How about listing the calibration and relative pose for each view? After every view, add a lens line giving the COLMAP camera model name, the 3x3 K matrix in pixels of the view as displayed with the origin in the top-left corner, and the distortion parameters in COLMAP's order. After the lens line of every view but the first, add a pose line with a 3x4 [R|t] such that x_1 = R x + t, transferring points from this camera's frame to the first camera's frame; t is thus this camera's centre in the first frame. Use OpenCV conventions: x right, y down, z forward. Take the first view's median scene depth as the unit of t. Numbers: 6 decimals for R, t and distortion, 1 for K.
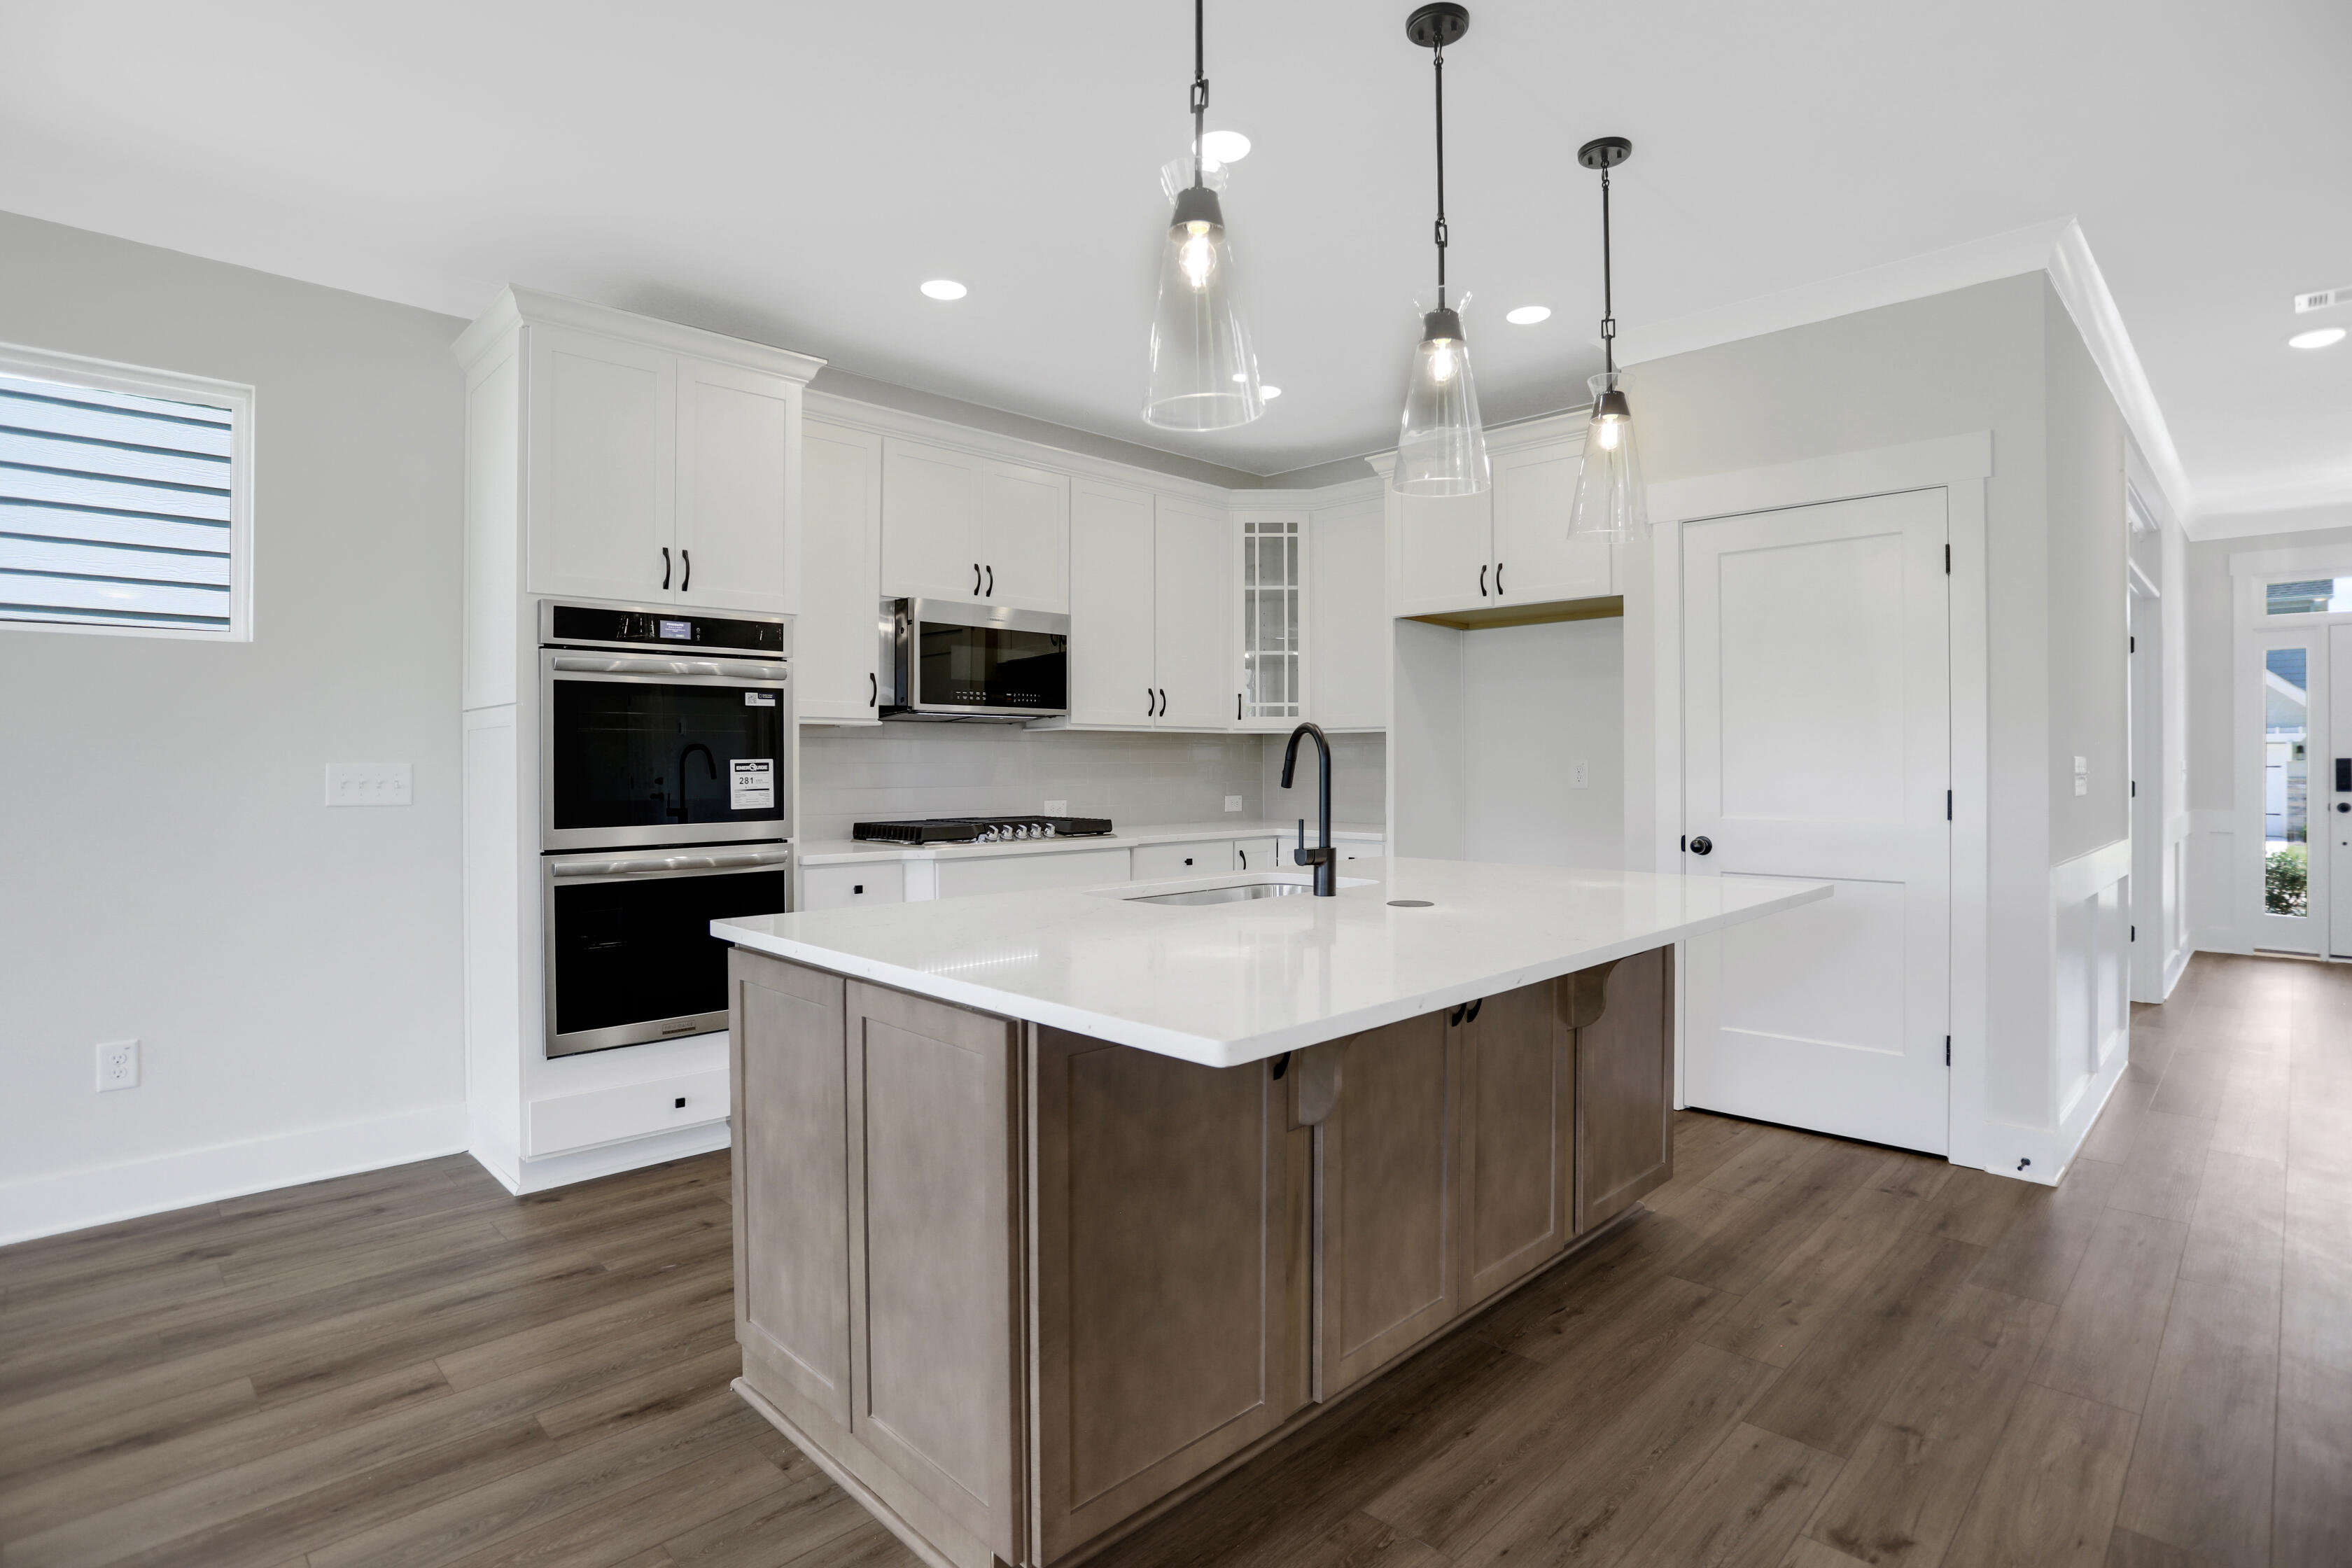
lens RADIAL K [[1162.4, 0, 1176.7], [0, 1162.4, 767.3], [0, 0, 1]] dist [-0.054351, 0.022167]
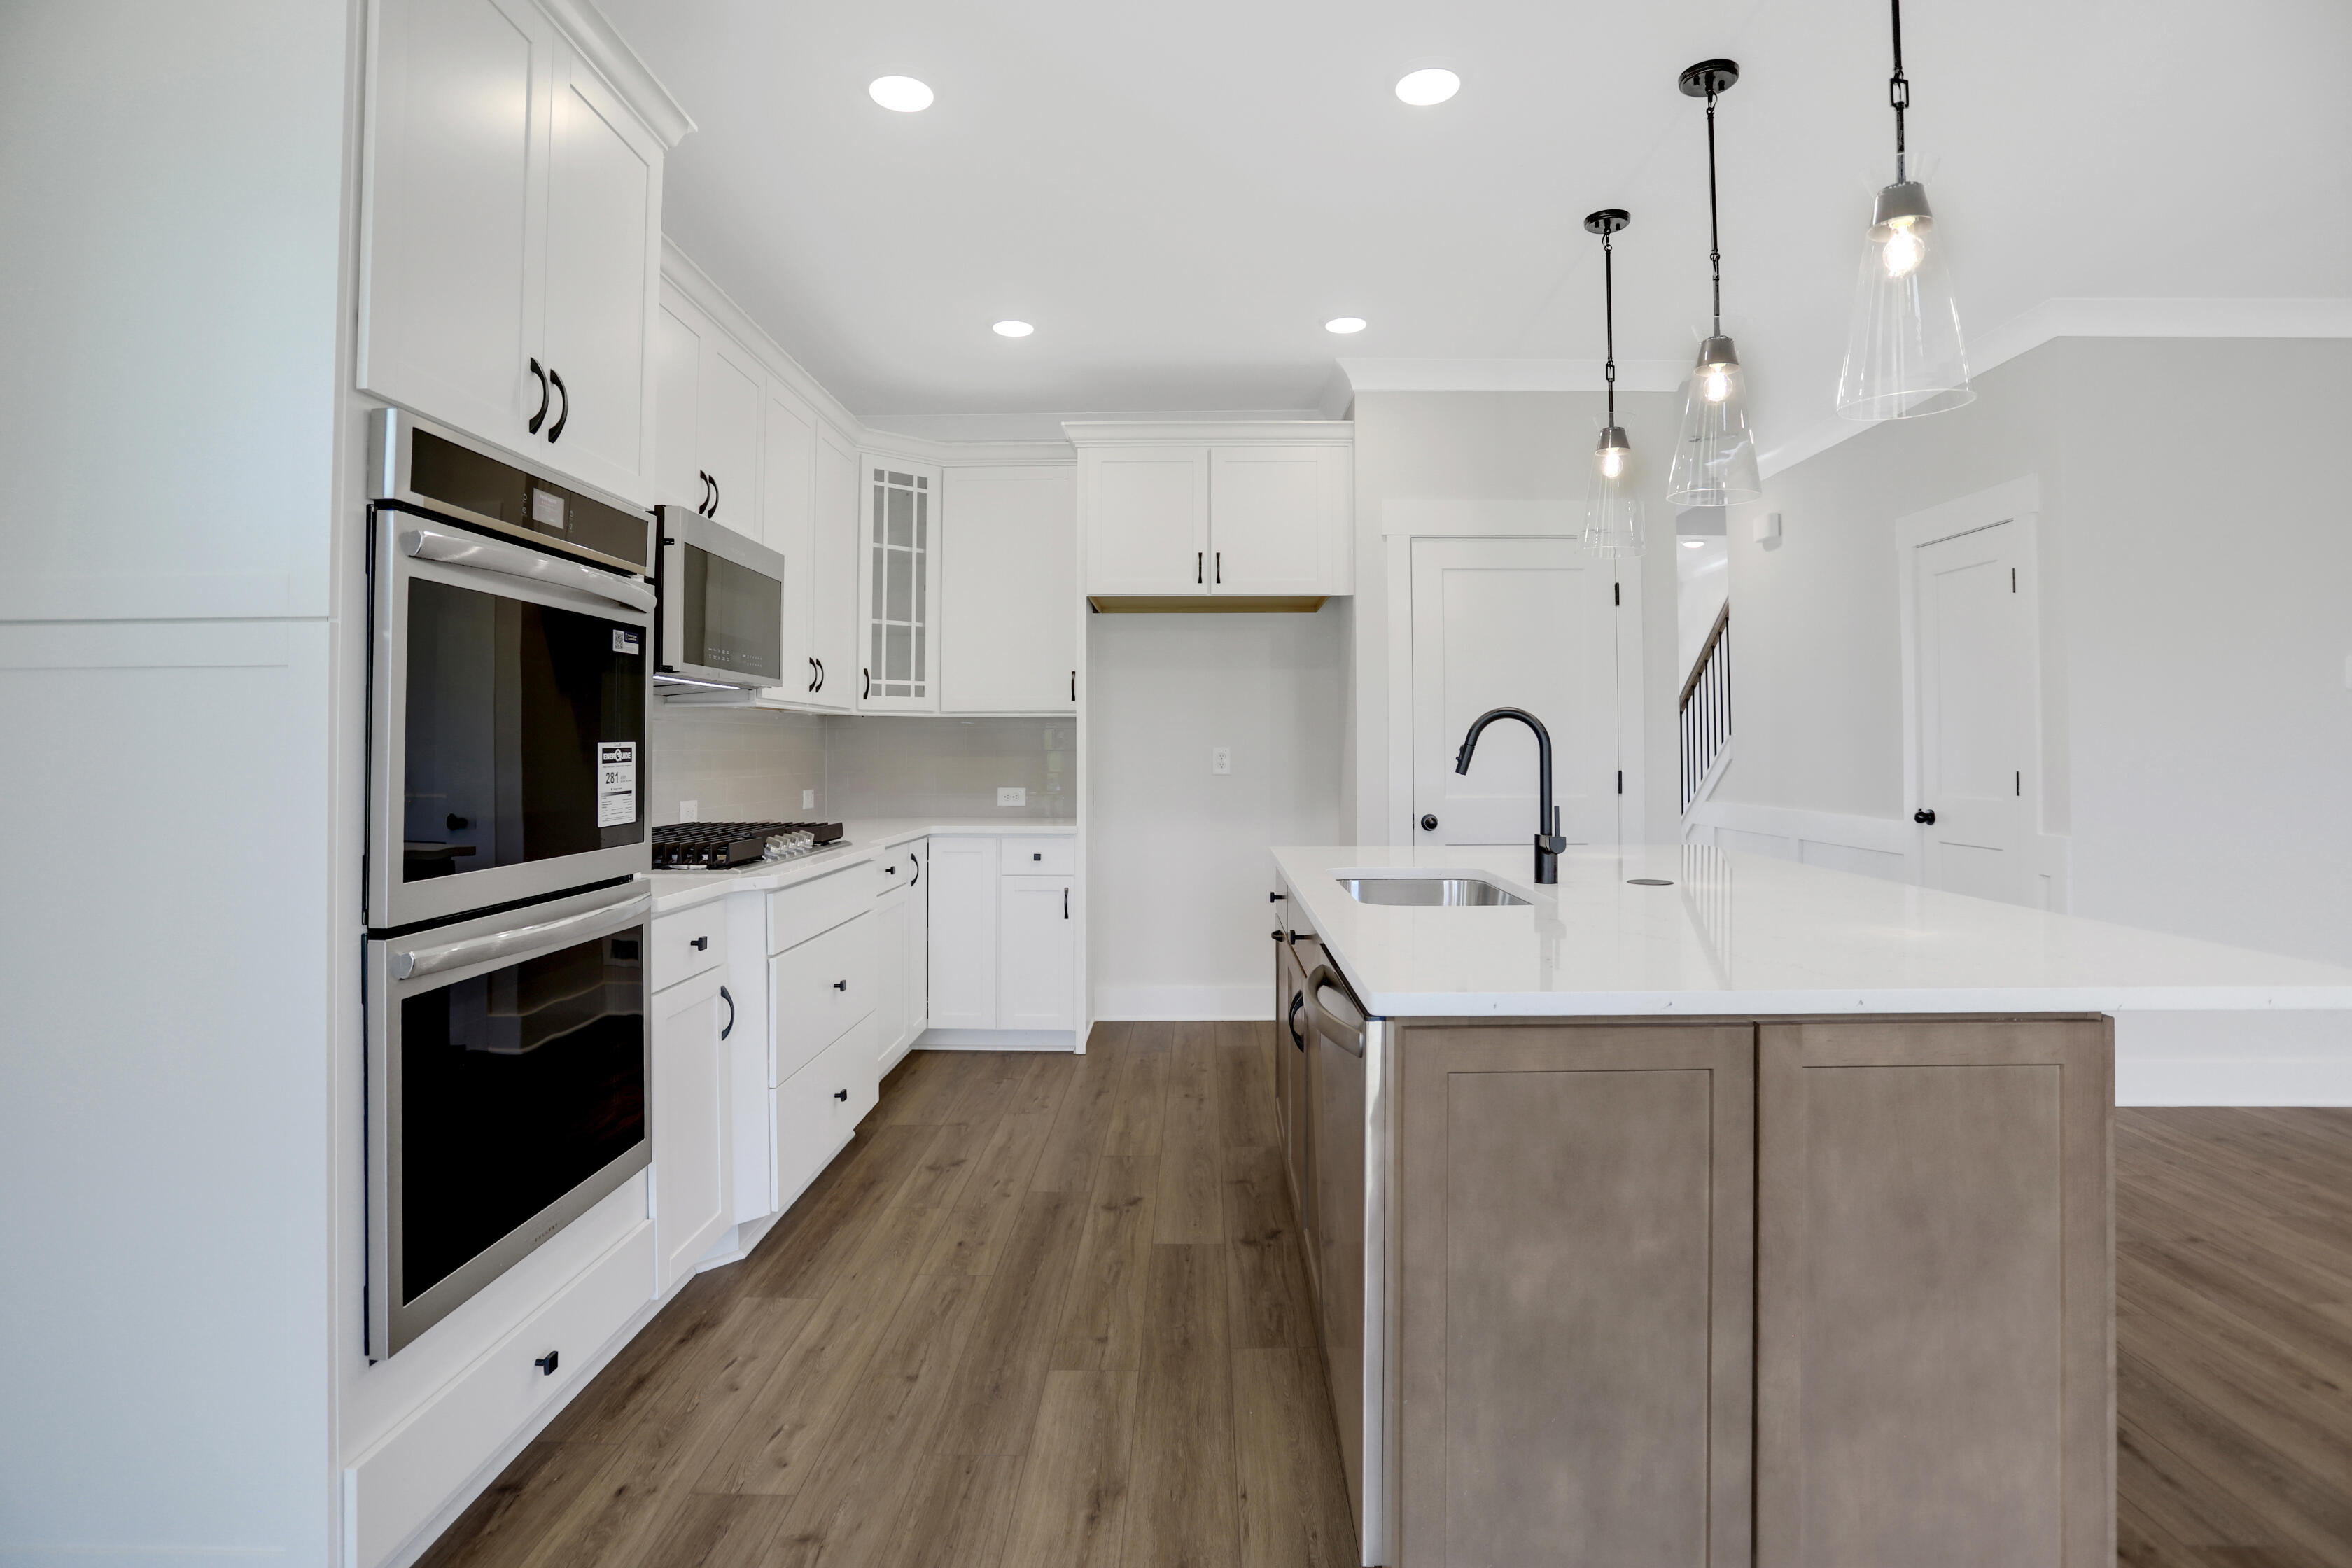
lens RADIAL K [[1162.4, 0, 1165.2], [0, 1162.4, 725.0], [0, 0, 1]] dist [-0.054351, 0.022167]
pose [[0.718393, 0.015089, 0.695474, -0.593042], [0.003790, 0.999665, -0.025604, 0.000372], [-0.695627, 0.021030, 0.718095, 0.388799]]
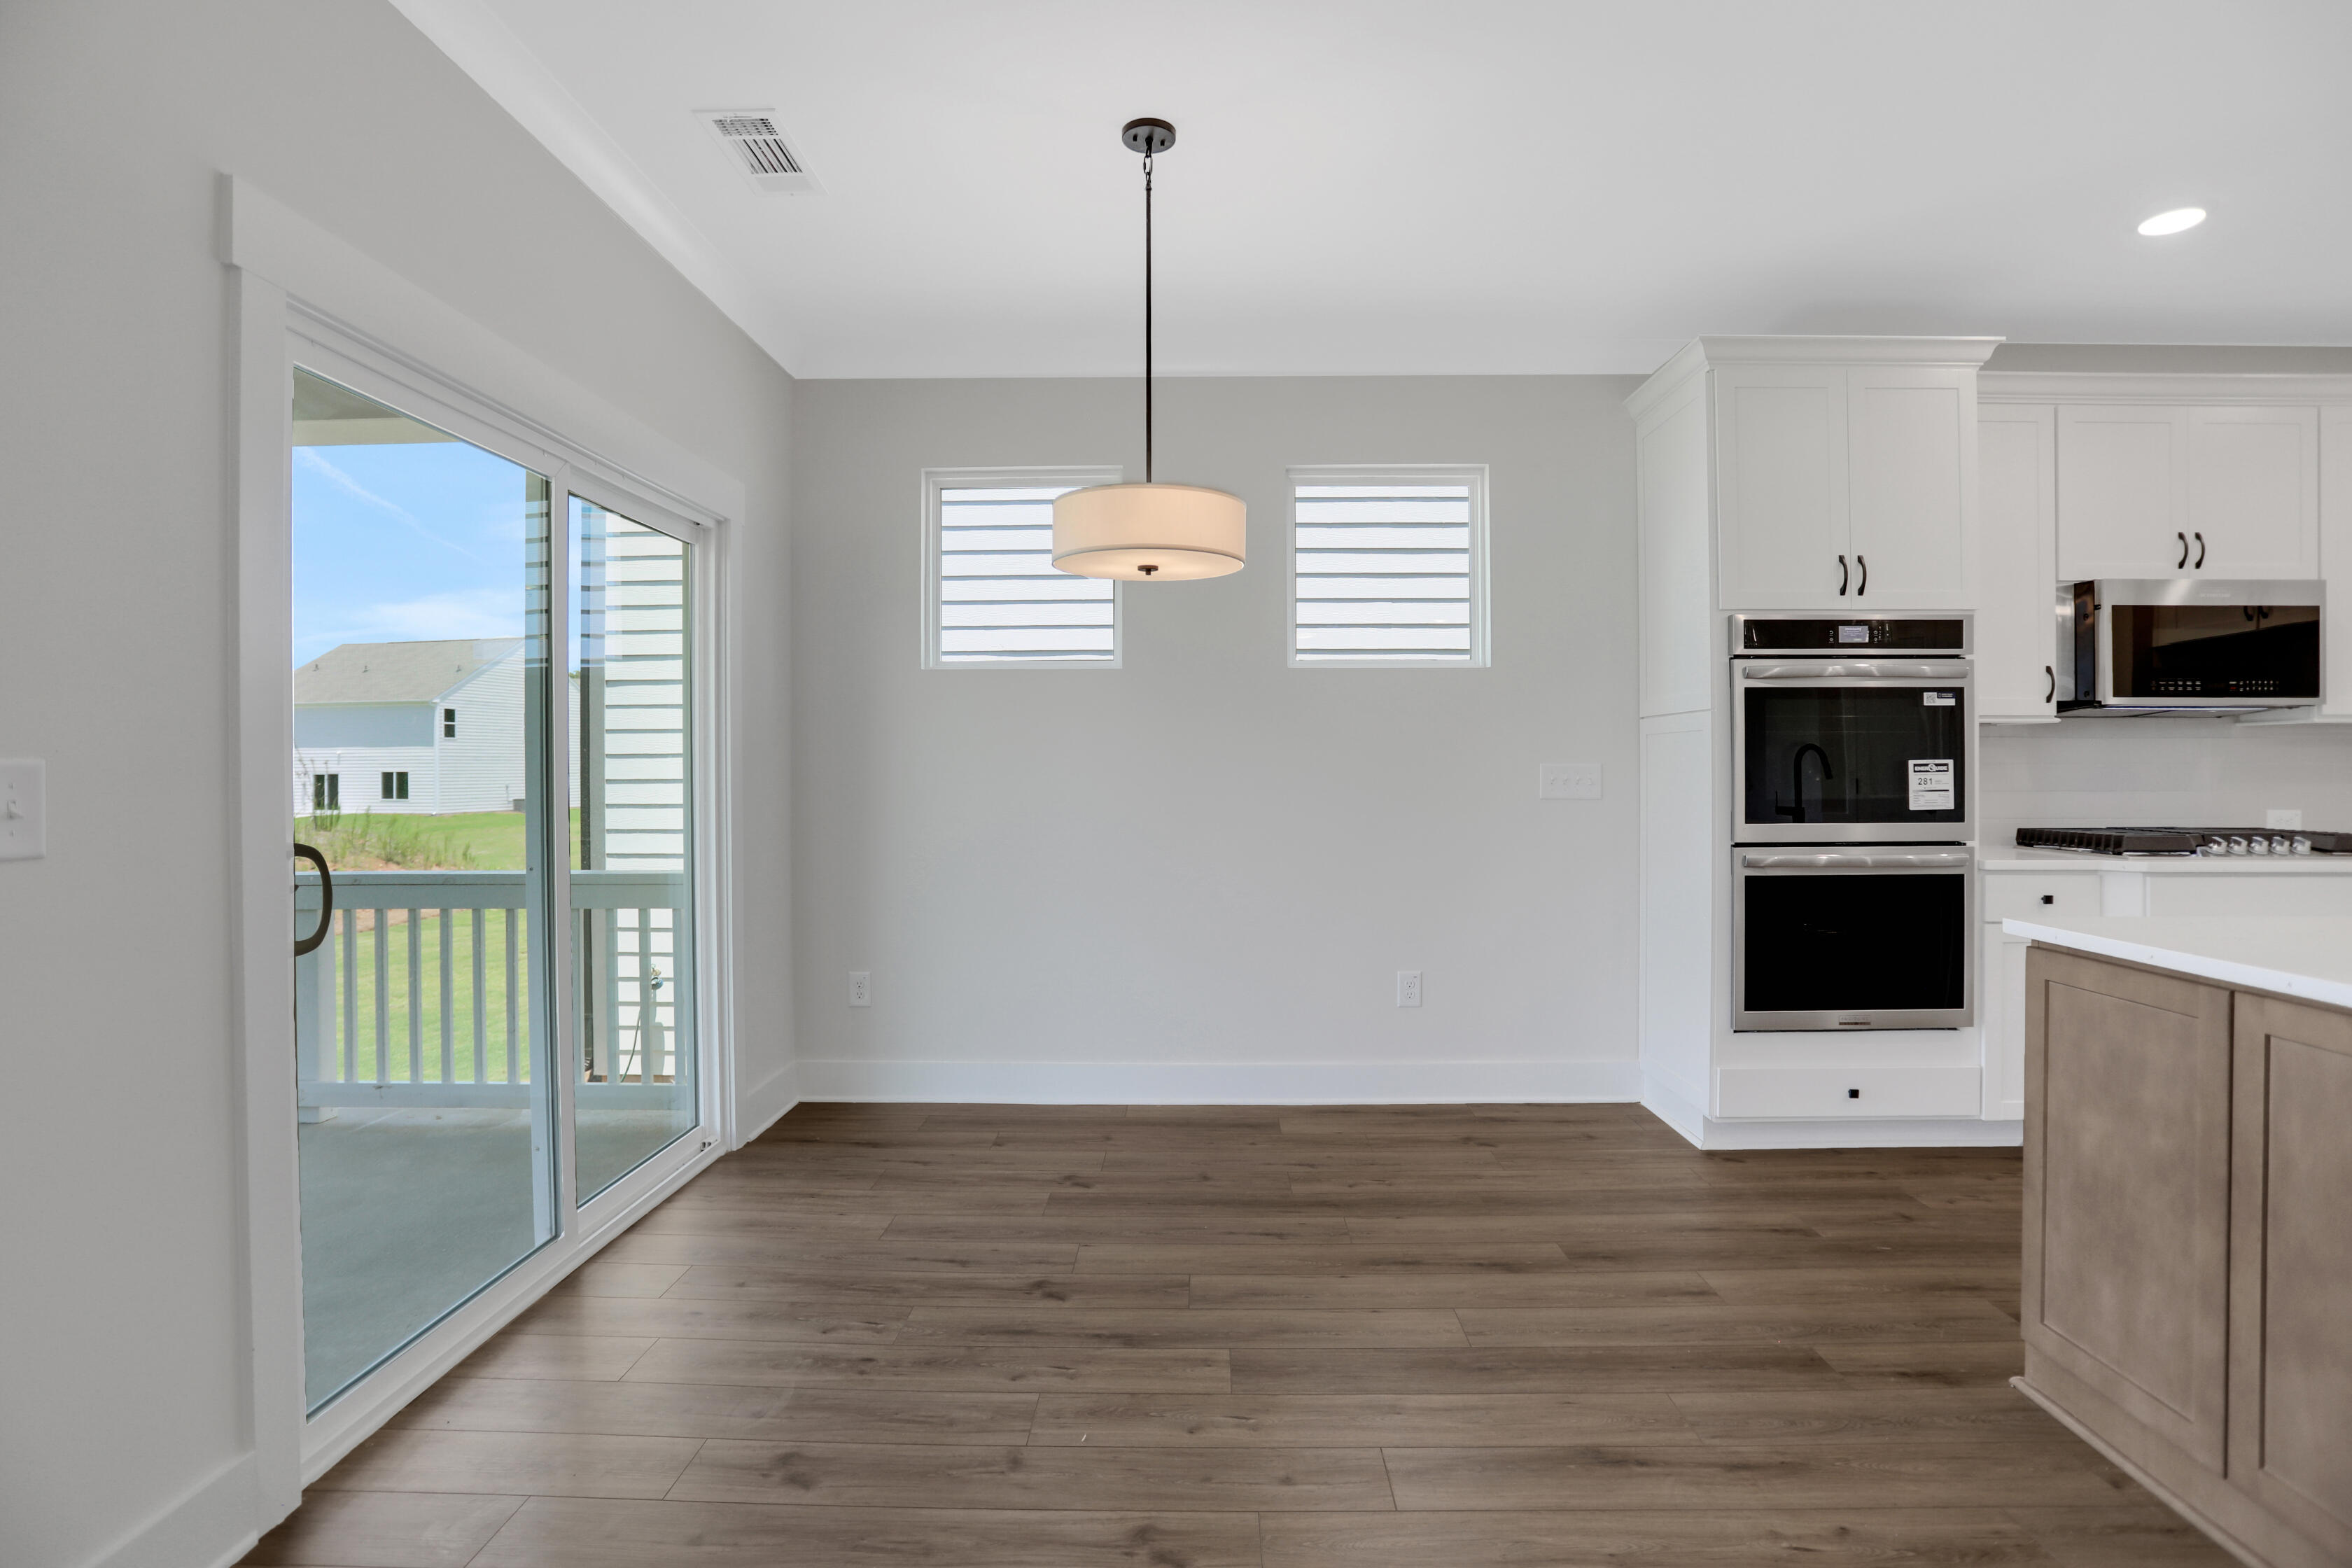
lens RADIAL K [[1162.4, 0, 1198.8], [0, 1162.4, 769.1], [0, 0, 1]] dist [-0.054351, 0.022167]
pose [[0.705720, 0.003606, -0.708482, -0.122365], [-0.003309, 0.999993, 0.001793, 0.001507], [0.708484, 0.001079, 0.705726, -0.133435]]
